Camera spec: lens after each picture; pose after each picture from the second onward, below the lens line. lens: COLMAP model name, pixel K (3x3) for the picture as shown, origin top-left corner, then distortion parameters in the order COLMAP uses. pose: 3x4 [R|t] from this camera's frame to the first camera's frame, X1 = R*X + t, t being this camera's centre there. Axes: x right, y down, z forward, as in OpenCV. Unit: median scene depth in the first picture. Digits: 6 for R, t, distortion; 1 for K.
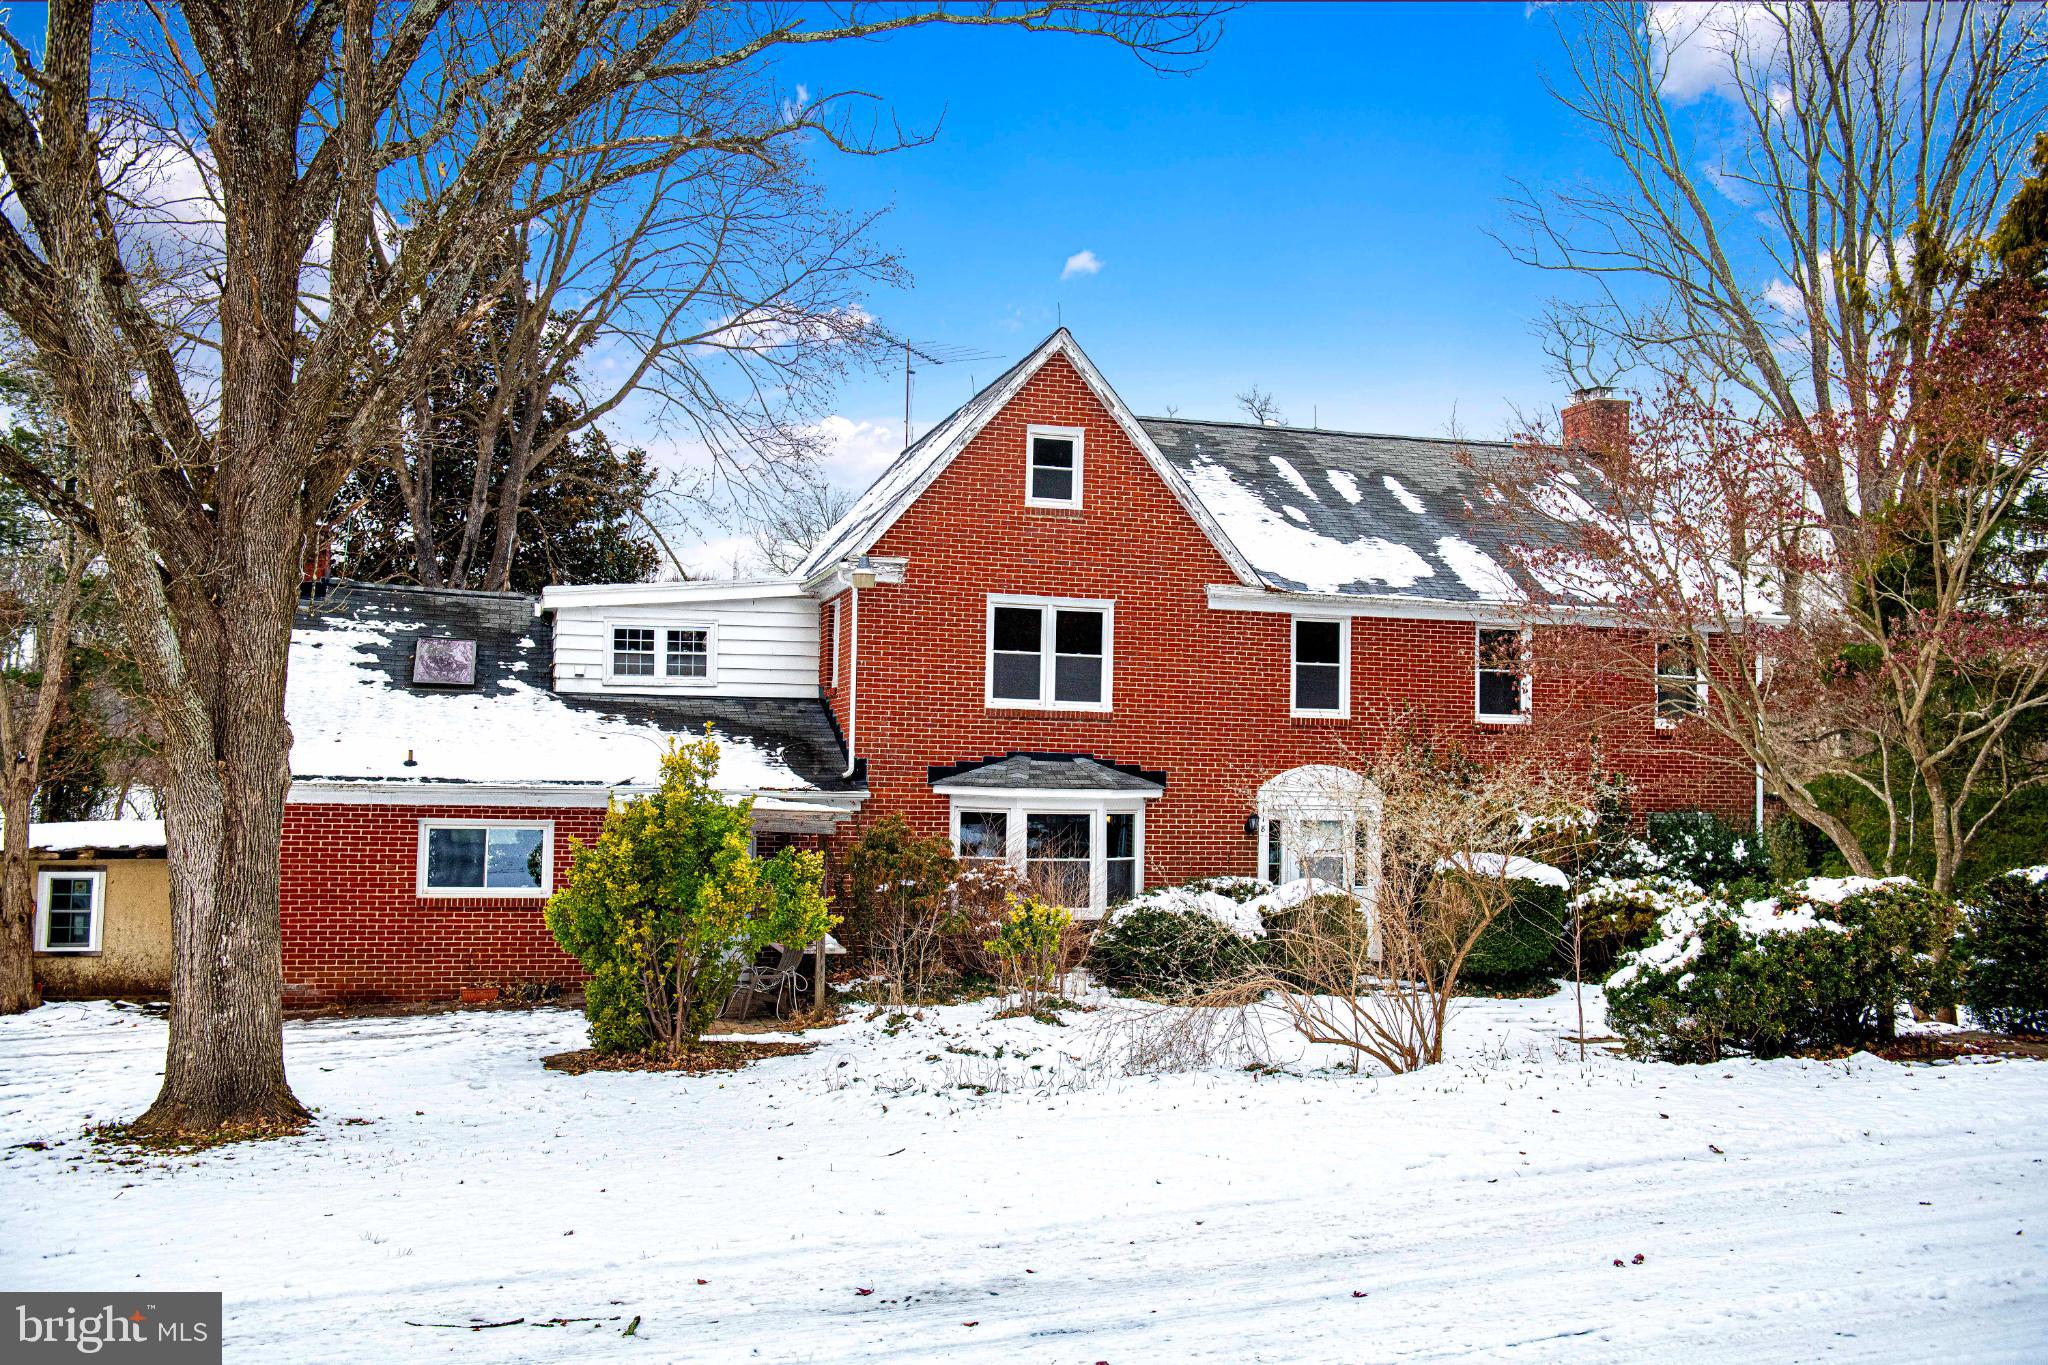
lens RADIAL K [[2011.3, 0, 1024.1], [0, 2011.3, 680.2], [0, 0, 1]] dist [0.016722, 0.000000]
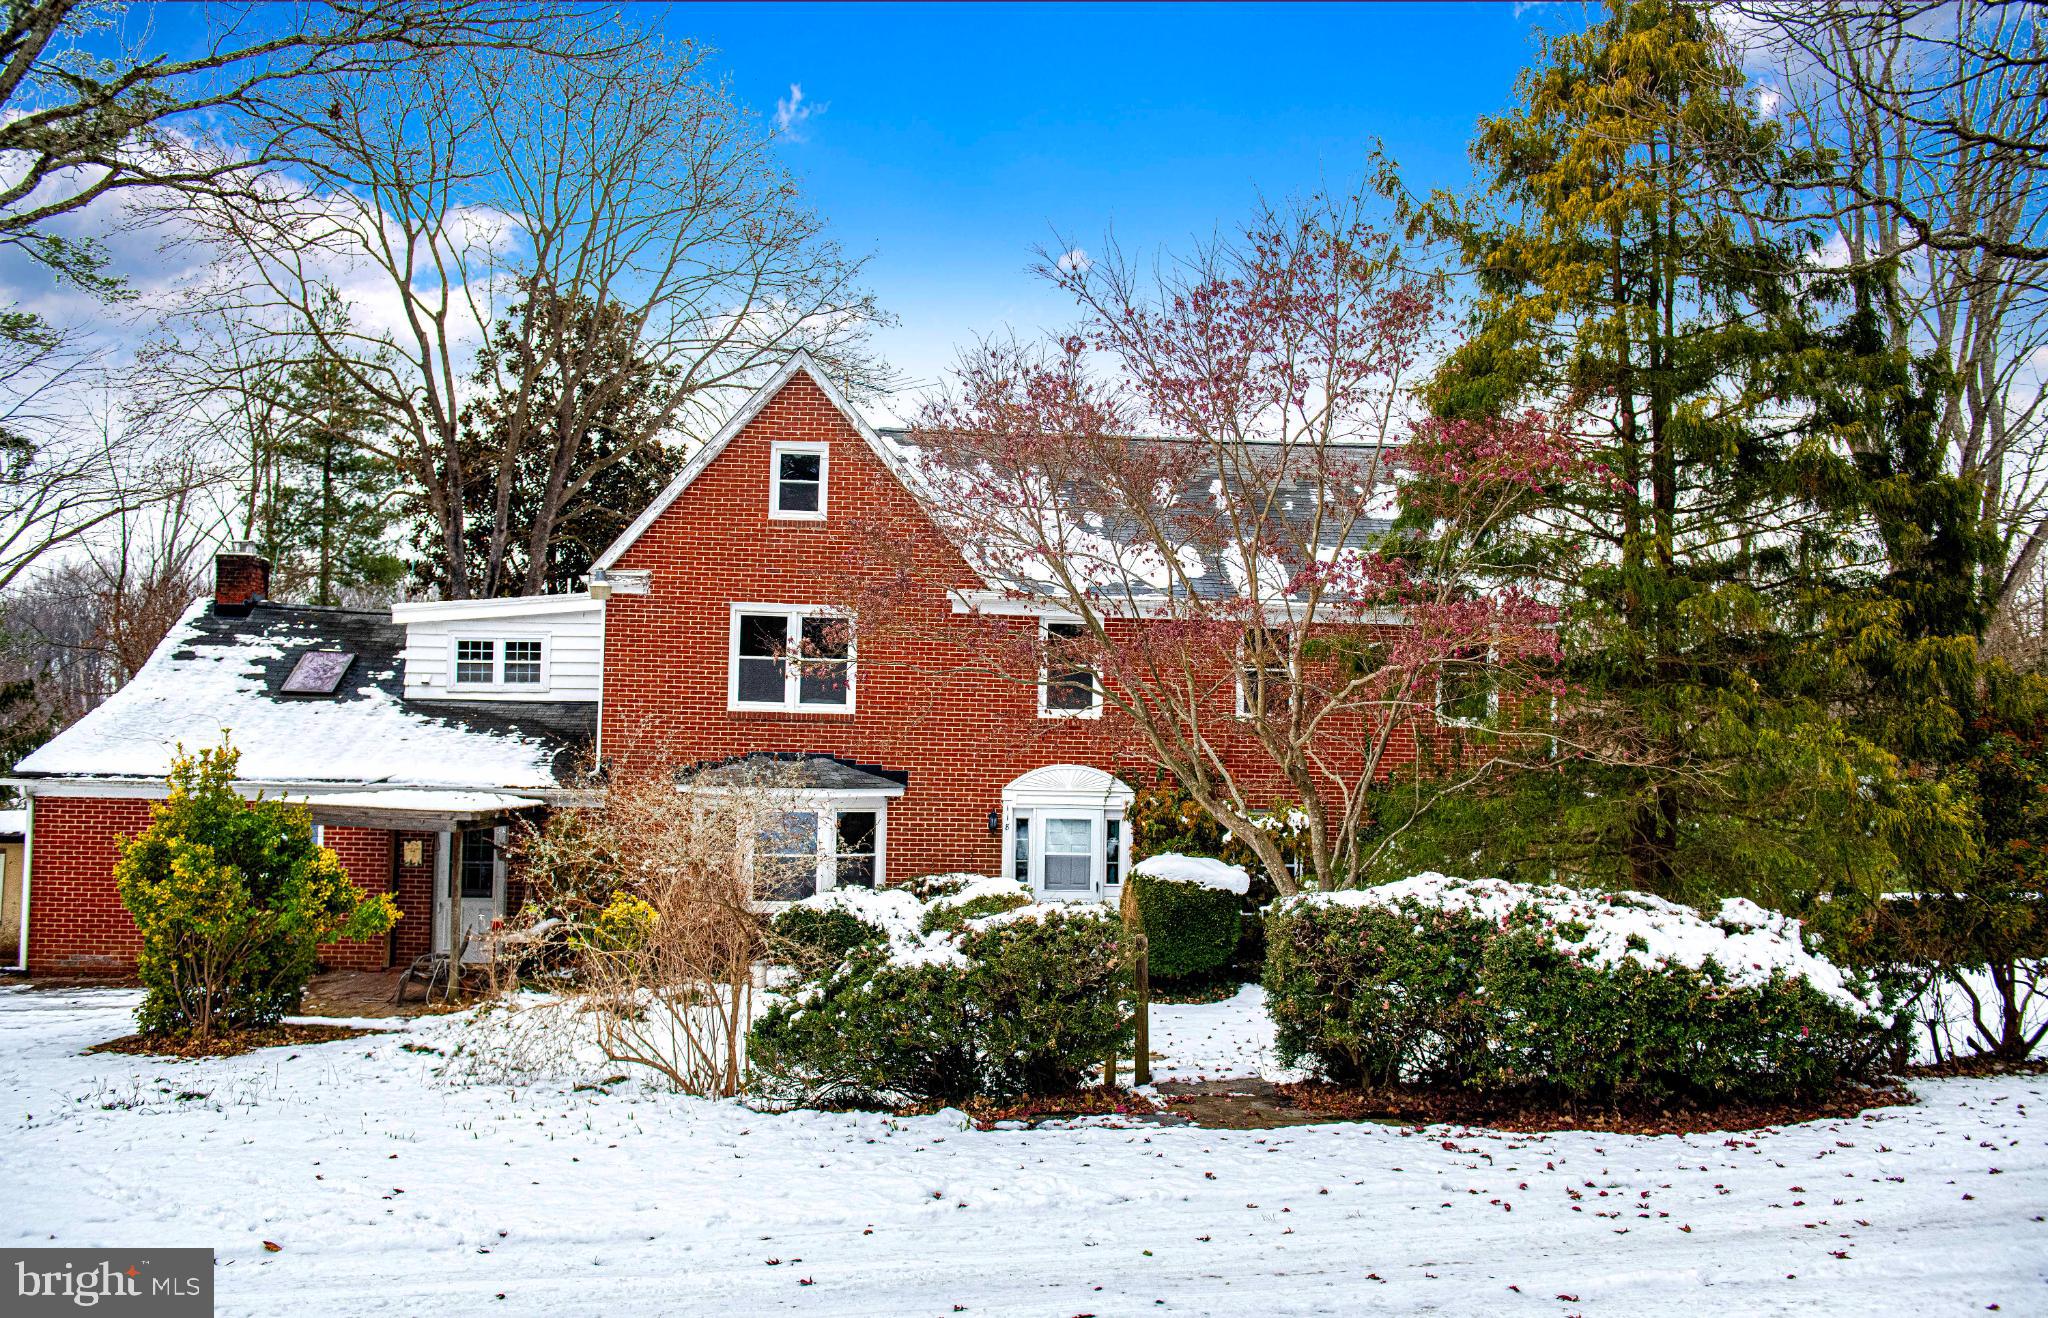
lens RADIAL K [[1729.8, 0, 1024.1], [0, 1729.8, 661.6], [0, 0, 1]] dist [-0.006821, -0.007295]
pose [[0.977195, -0.012044, -0.212000, 0.314890], [0.009399, 0.999865, -0.013481, 0.001776], [0.212134, 0.011181, 0.977177, 0.141718]]
